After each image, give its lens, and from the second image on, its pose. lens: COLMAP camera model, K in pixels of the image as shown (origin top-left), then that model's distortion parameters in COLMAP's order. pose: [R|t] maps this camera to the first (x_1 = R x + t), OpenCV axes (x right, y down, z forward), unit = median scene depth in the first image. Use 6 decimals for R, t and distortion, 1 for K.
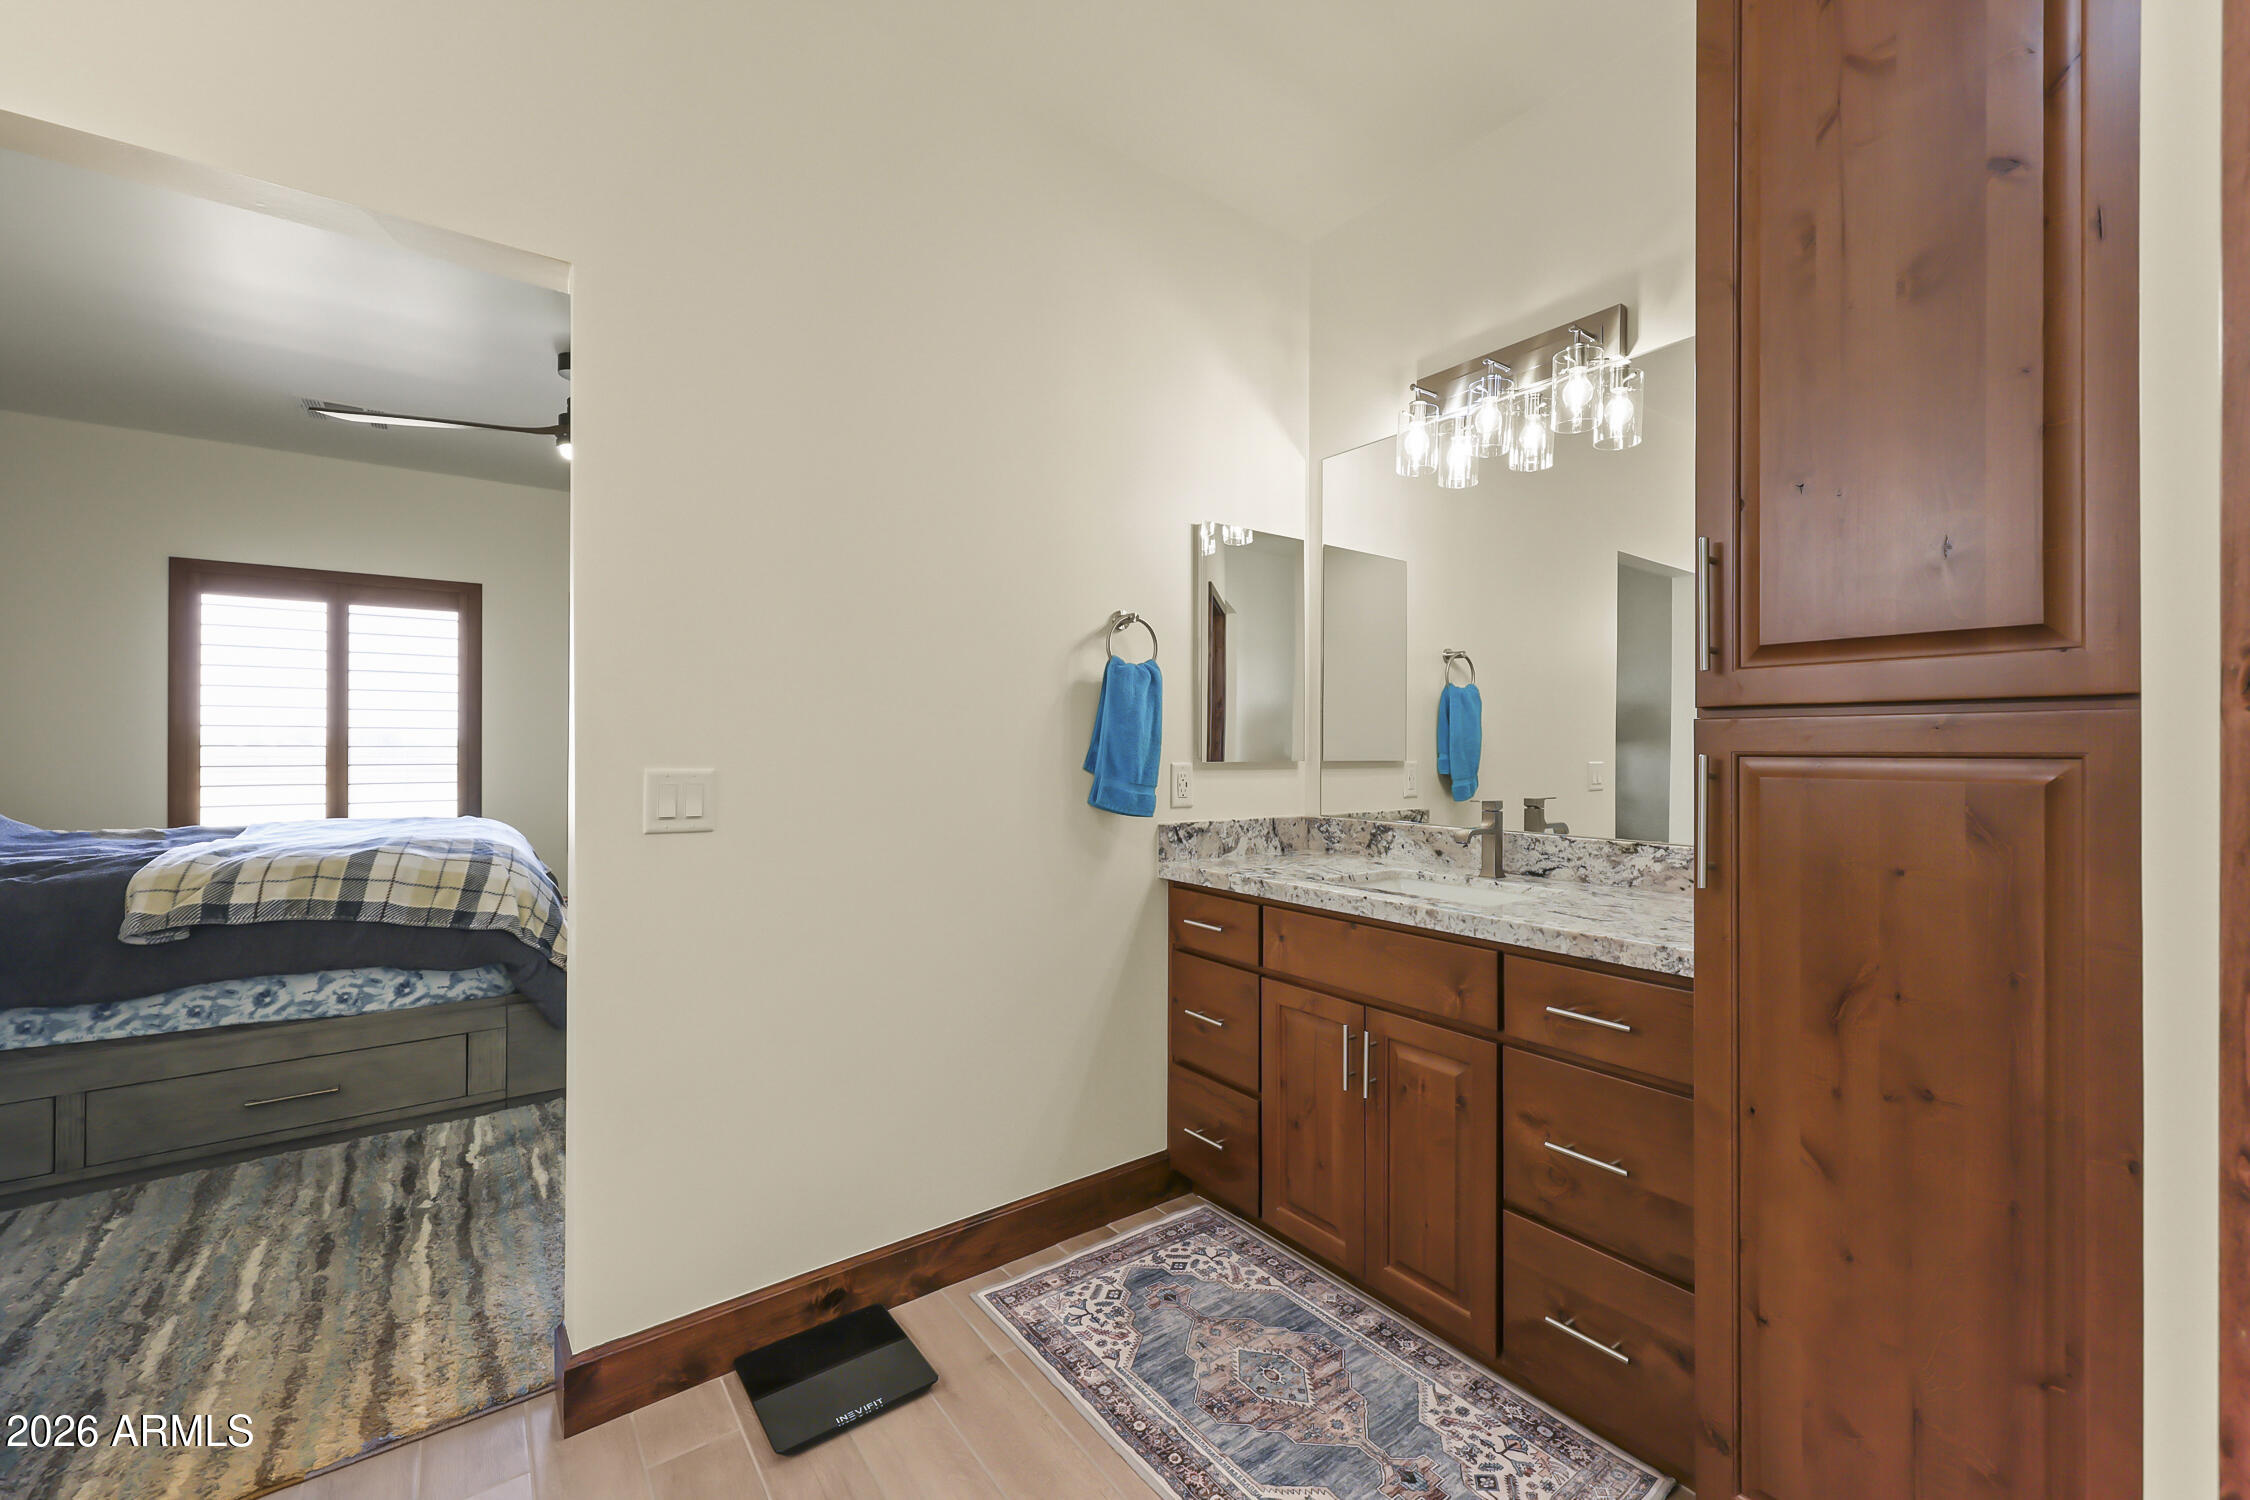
lens RADIAL K [[899.8, 0, 1126.5], [0, 899.8, 749.7], [0, 0, 1]] dist [-0.001332, -0.000025]
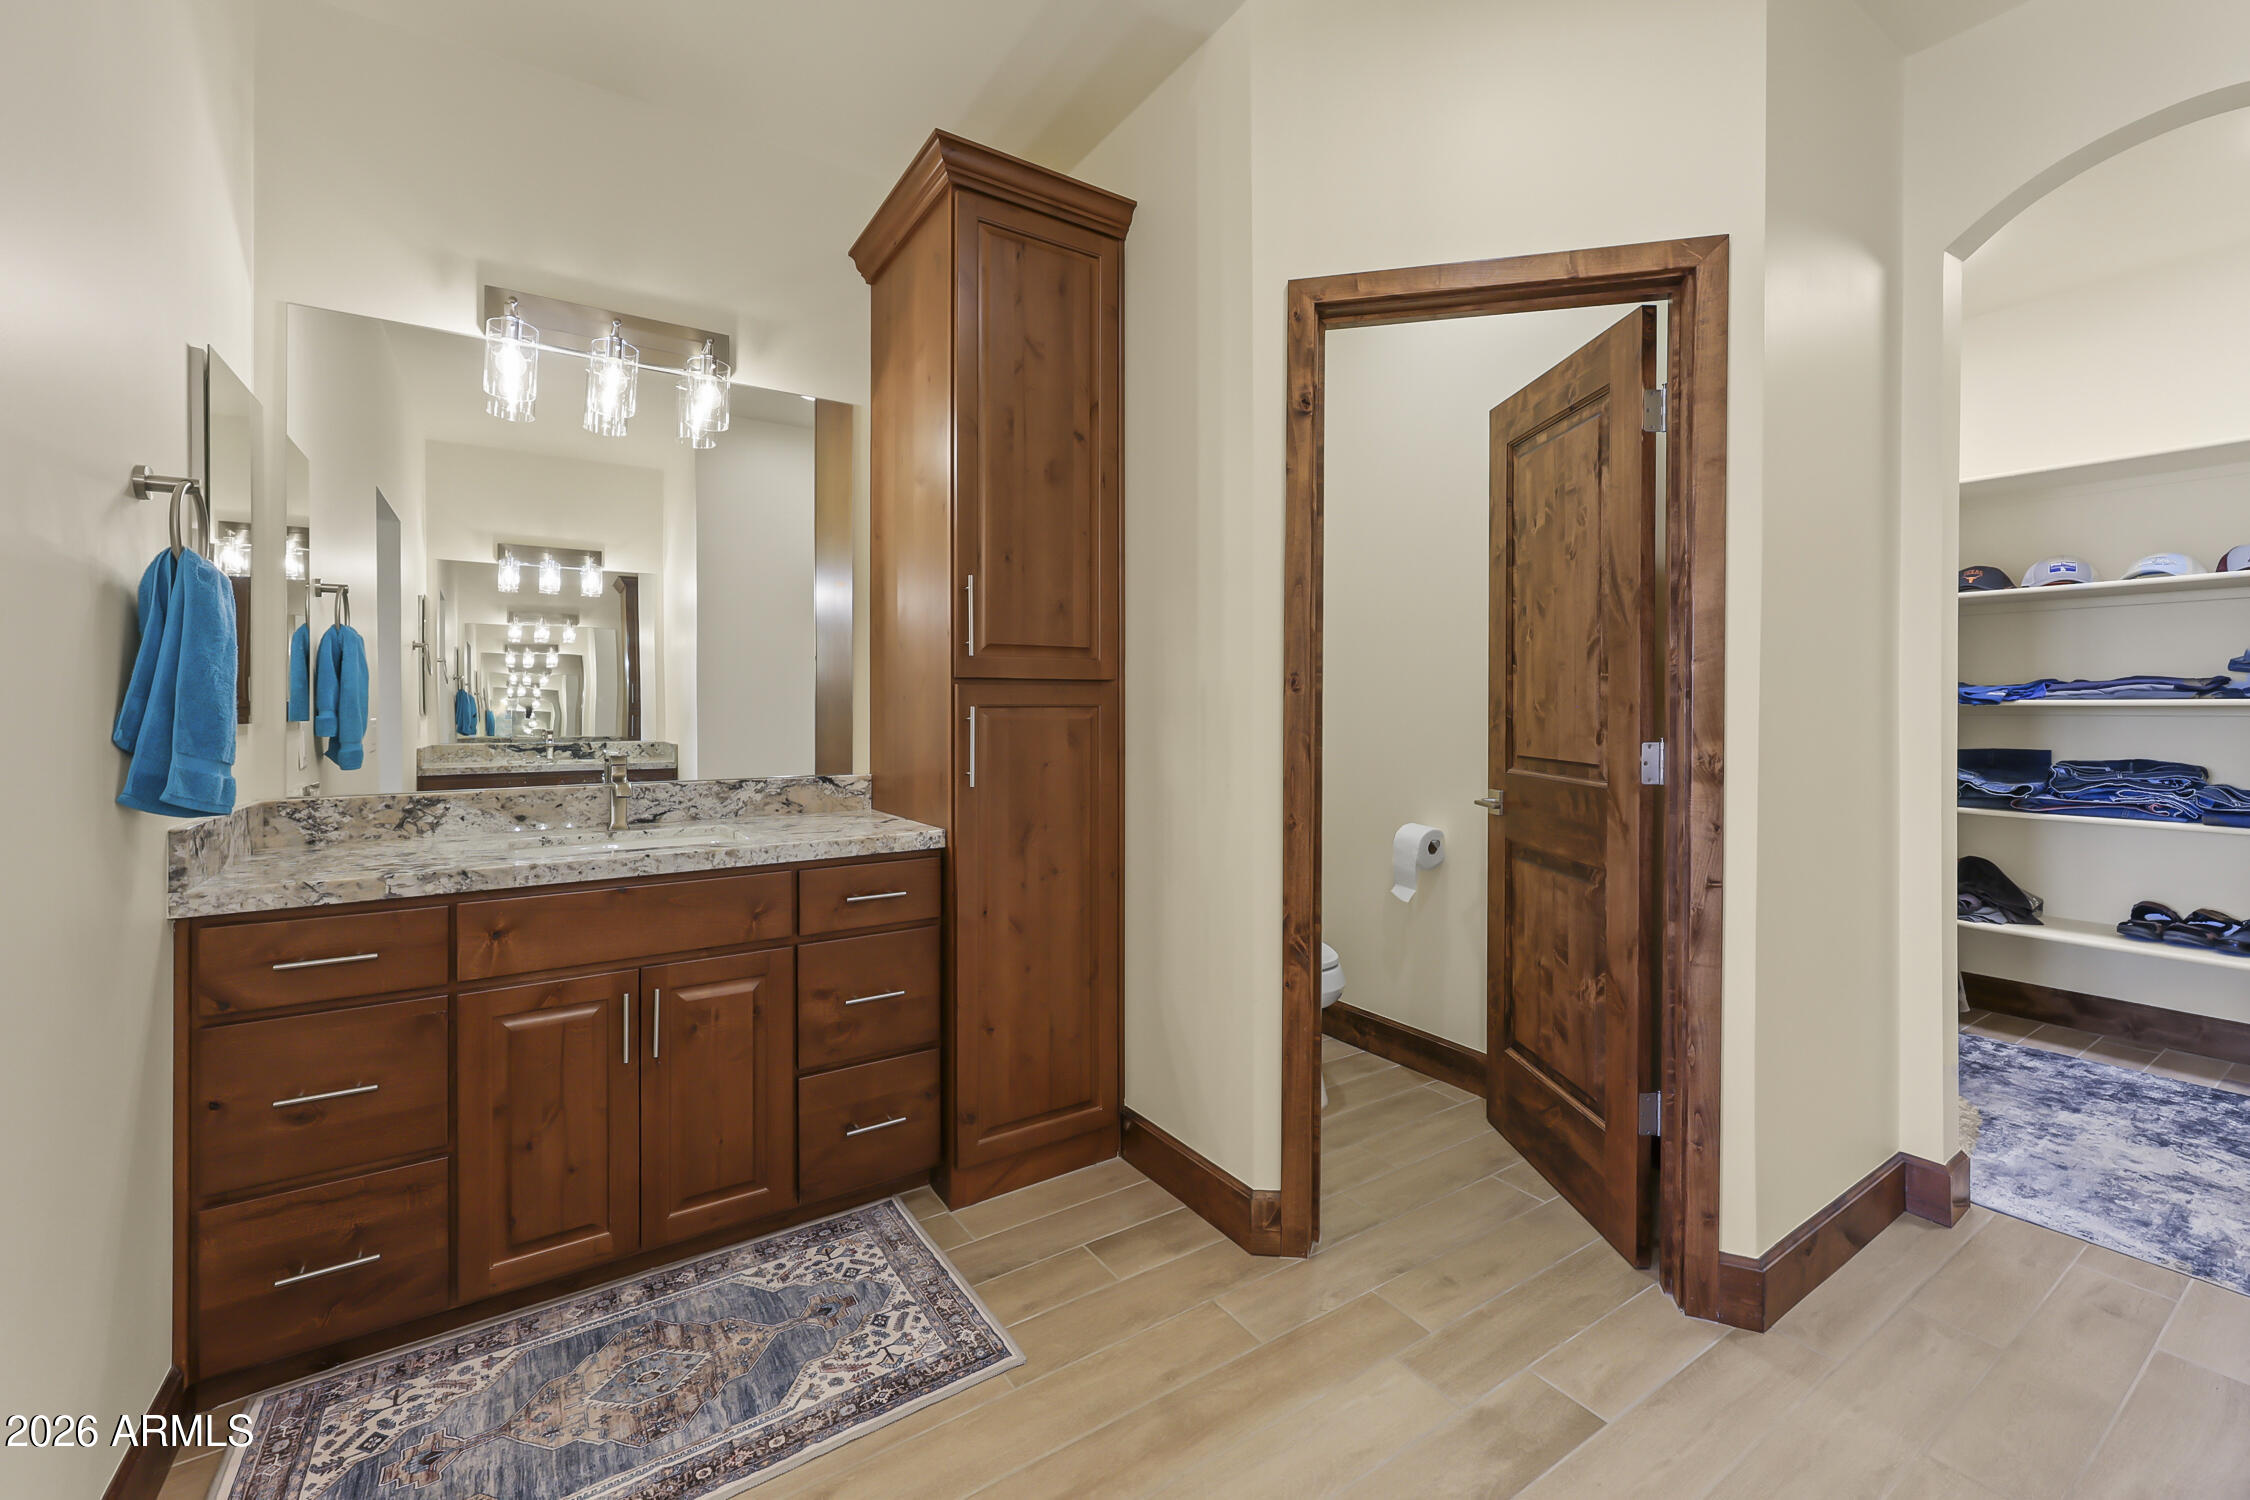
lens RADIAL K [[916.6, 0, 1134.0], [0, 916.6, 715.6], [0, 0, 1]] dist [-0.002478, 0.000723]
pose [[0.050505, -0.012540, 0.998645, -0.737298], [0.004962, 0.999912, 0.012305, 0.002717], [-0.998711, 0.004334, 0.050563, 0.441440]]
